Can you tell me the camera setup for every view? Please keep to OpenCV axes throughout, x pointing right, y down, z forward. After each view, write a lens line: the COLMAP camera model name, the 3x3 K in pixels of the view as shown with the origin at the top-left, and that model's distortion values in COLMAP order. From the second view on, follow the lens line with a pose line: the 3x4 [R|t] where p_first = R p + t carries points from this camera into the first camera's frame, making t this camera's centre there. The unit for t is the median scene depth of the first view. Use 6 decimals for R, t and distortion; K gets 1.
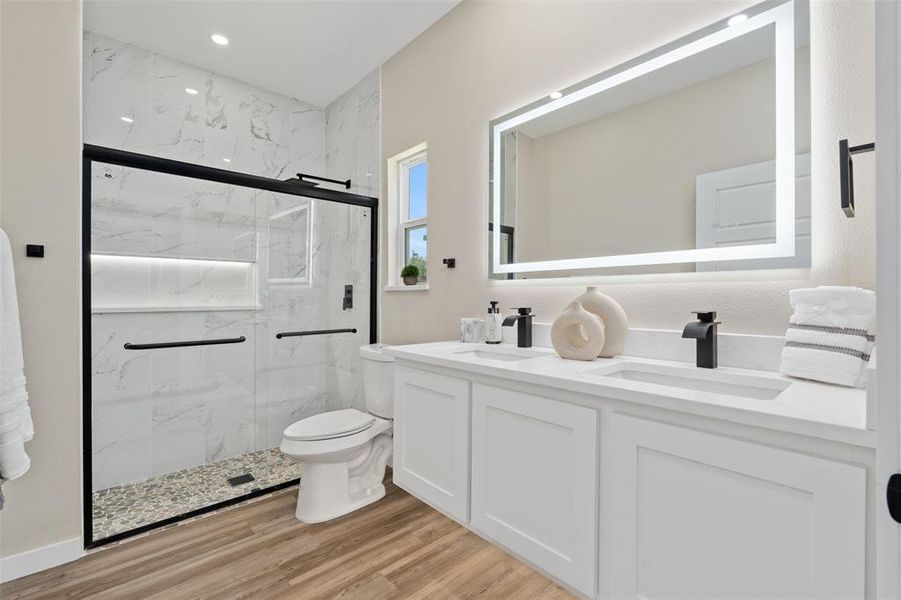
lens RADIAL K [[400.5, 0, 449.1], [0, 400.5, 291.6], [0, 0, 1]] dist [-0.000562, 0.000023]
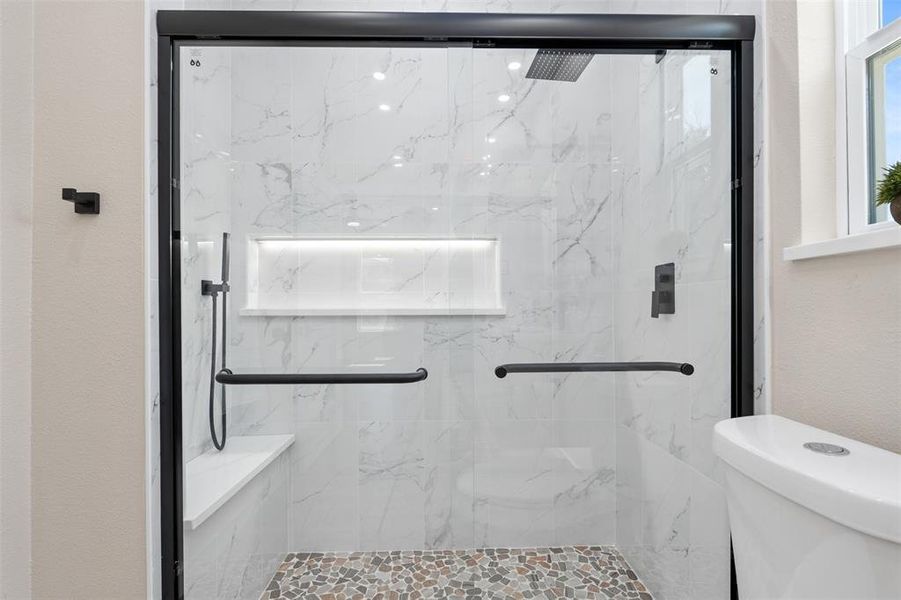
lens RADIAL K [[393.6, 0, 450.0], [0, 393.6, 308.1], [0, 0, 1]] dist [-0.000635, 0.000009]
pose [[0.757906, -0.004214, -0.652350, -0.156757], [0.012416, 0.999891, 0.007967, 0.031551], [0.652246, -0.014138, 0.757876, 0.542050]]
